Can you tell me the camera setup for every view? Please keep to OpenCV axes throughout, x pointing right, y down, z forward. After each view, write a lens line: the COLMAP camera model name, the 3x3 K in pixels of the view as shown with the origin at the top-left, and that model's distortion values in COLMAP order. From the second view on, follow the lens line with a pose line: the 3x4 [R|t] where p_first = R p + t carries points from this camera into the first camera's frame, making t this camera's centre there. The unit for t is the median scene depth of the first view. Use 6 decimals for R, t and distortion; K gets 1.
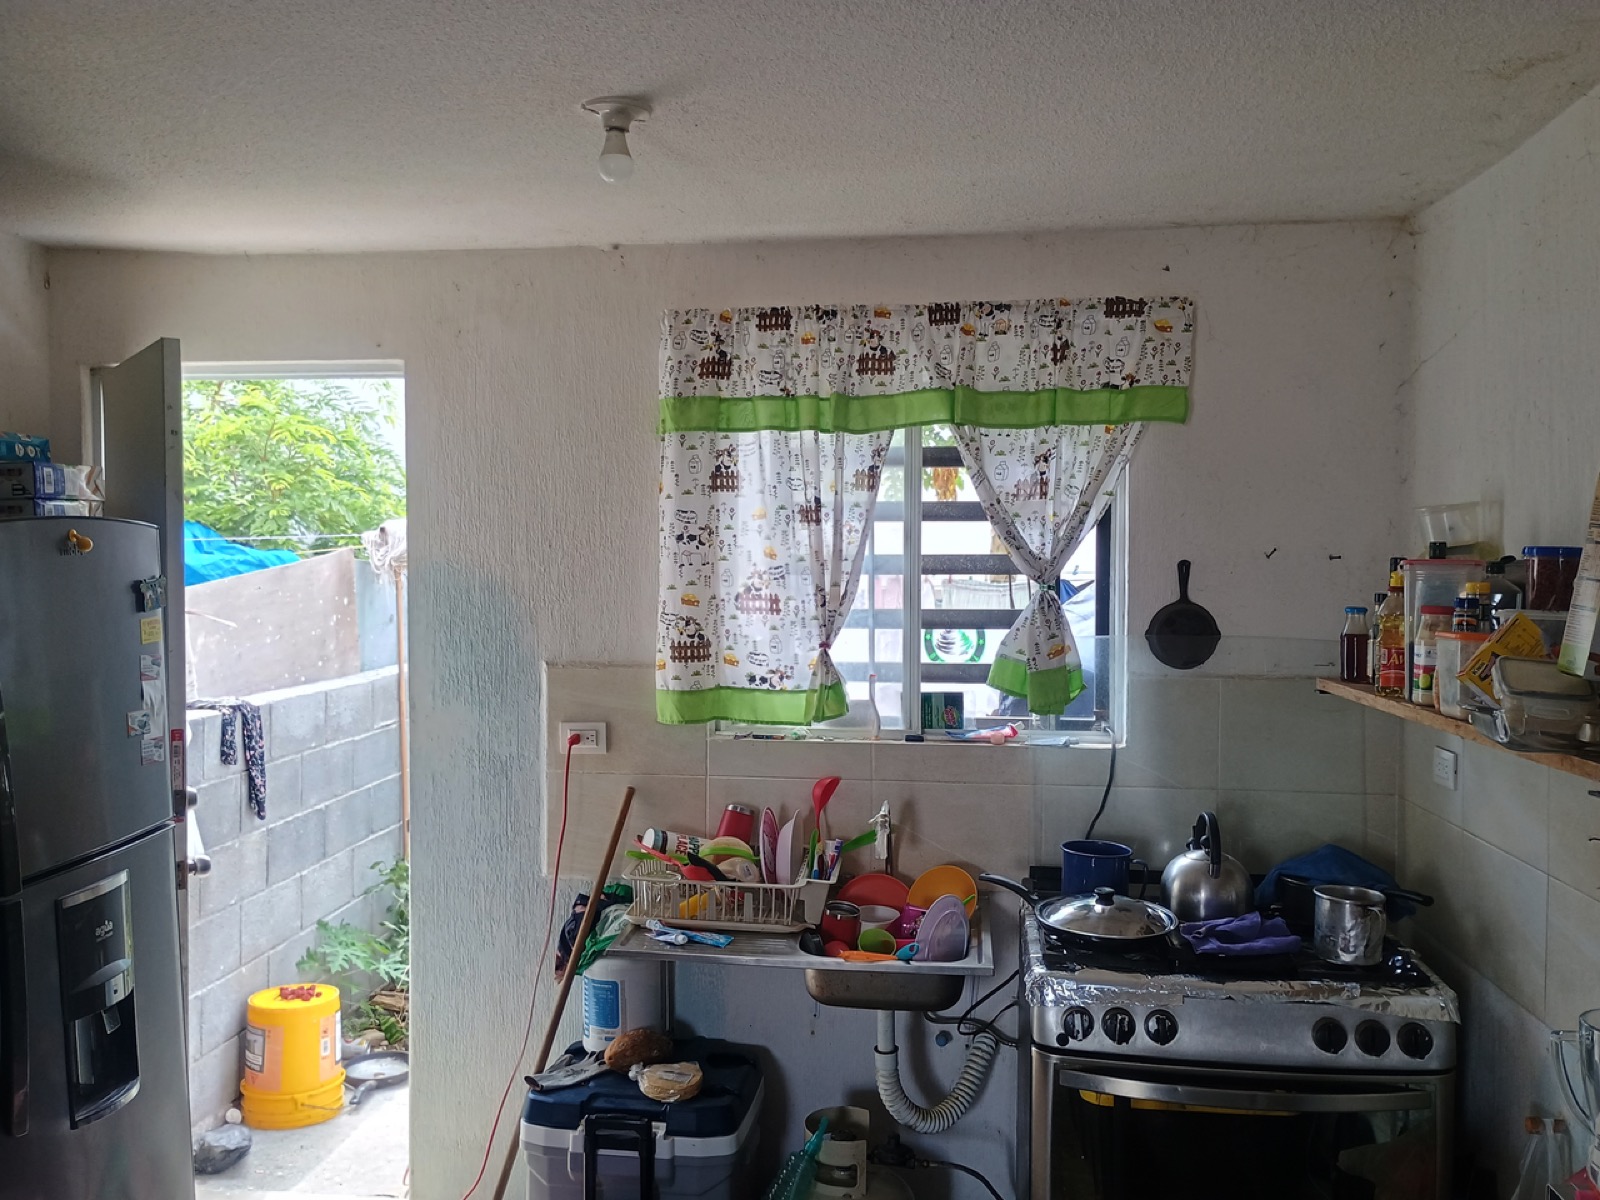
lens RADIAL K [[1379.0, 0, 792.6], [0, 1379.0, 591.4], [0, 0, 1]] dist [0.041217, -0.076412]
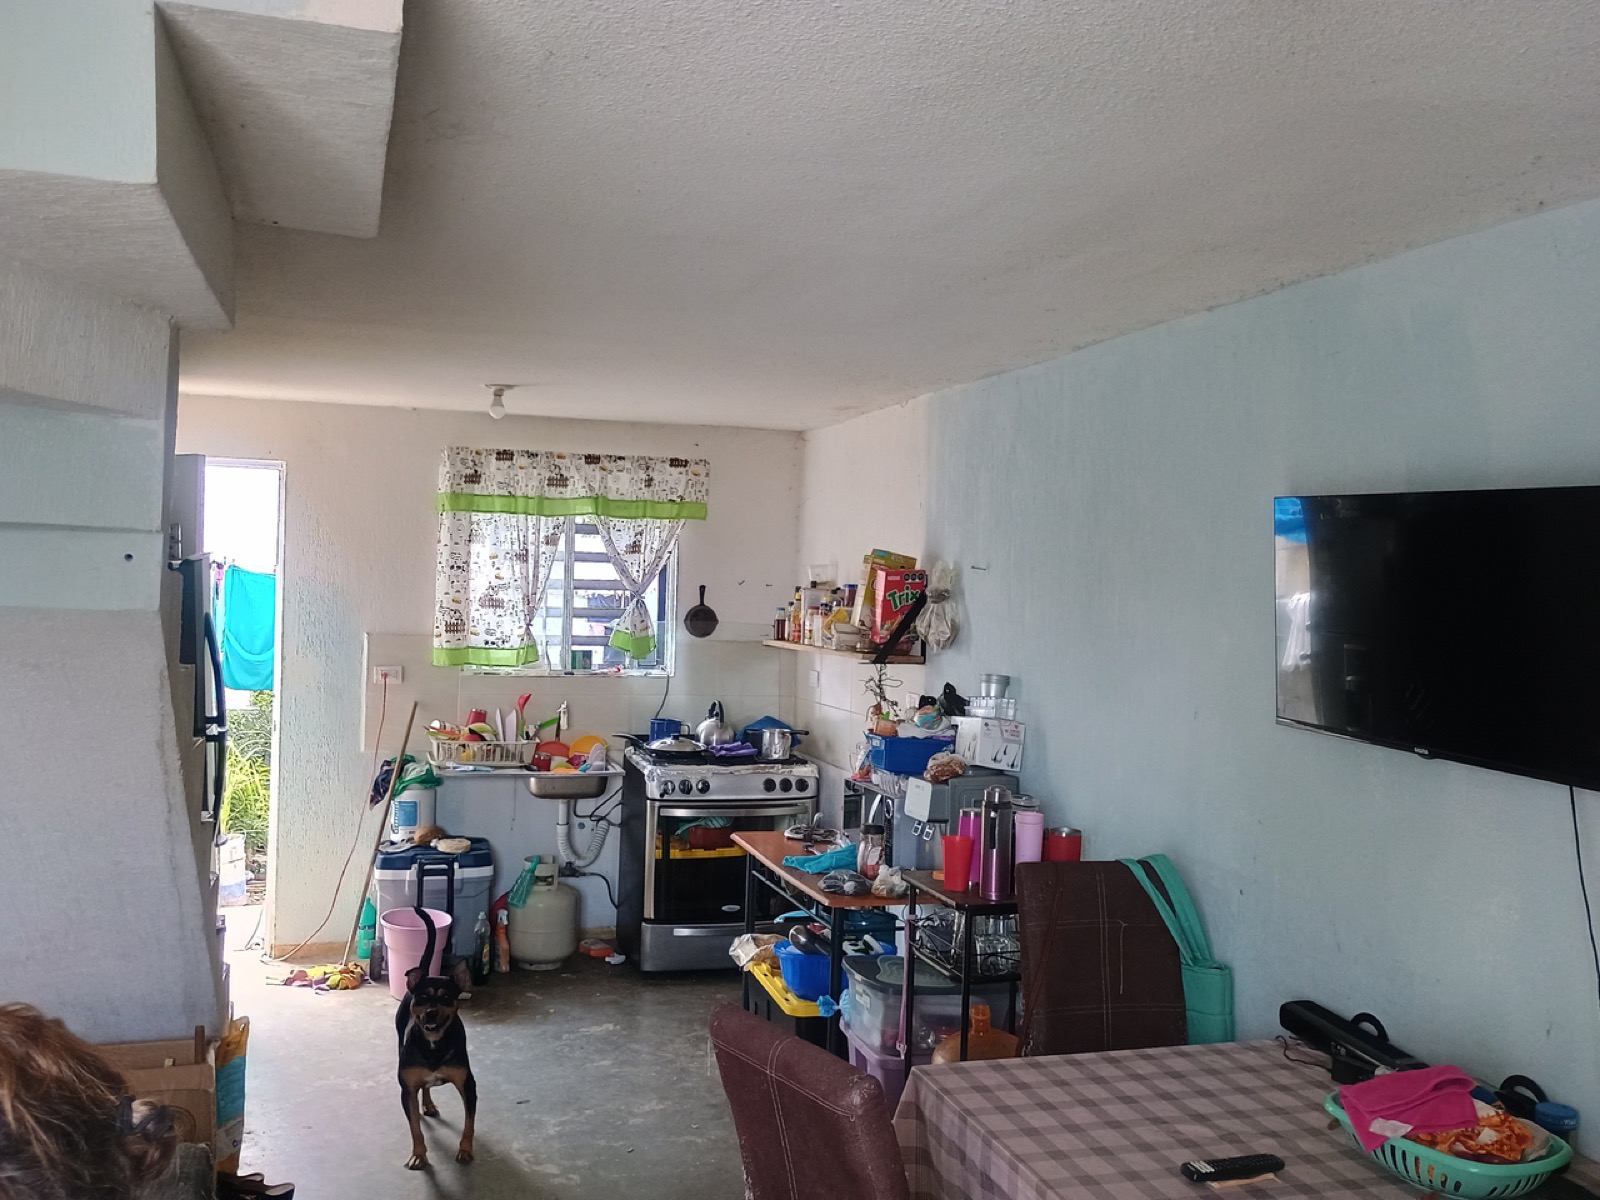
lens RADIAL K [[1379.0, 0, 792.6], [0, 1379.0, 591.4], [0, 0, 1]] dist [0.041217, -0.076412]
pose [[0.908380, 0.021376, 0.417599, -0.457288], [-0.015889, 0.999736, -0.016611, 0.018804], [-0.417844, 0.008454, 0.908480, -0.935175]]
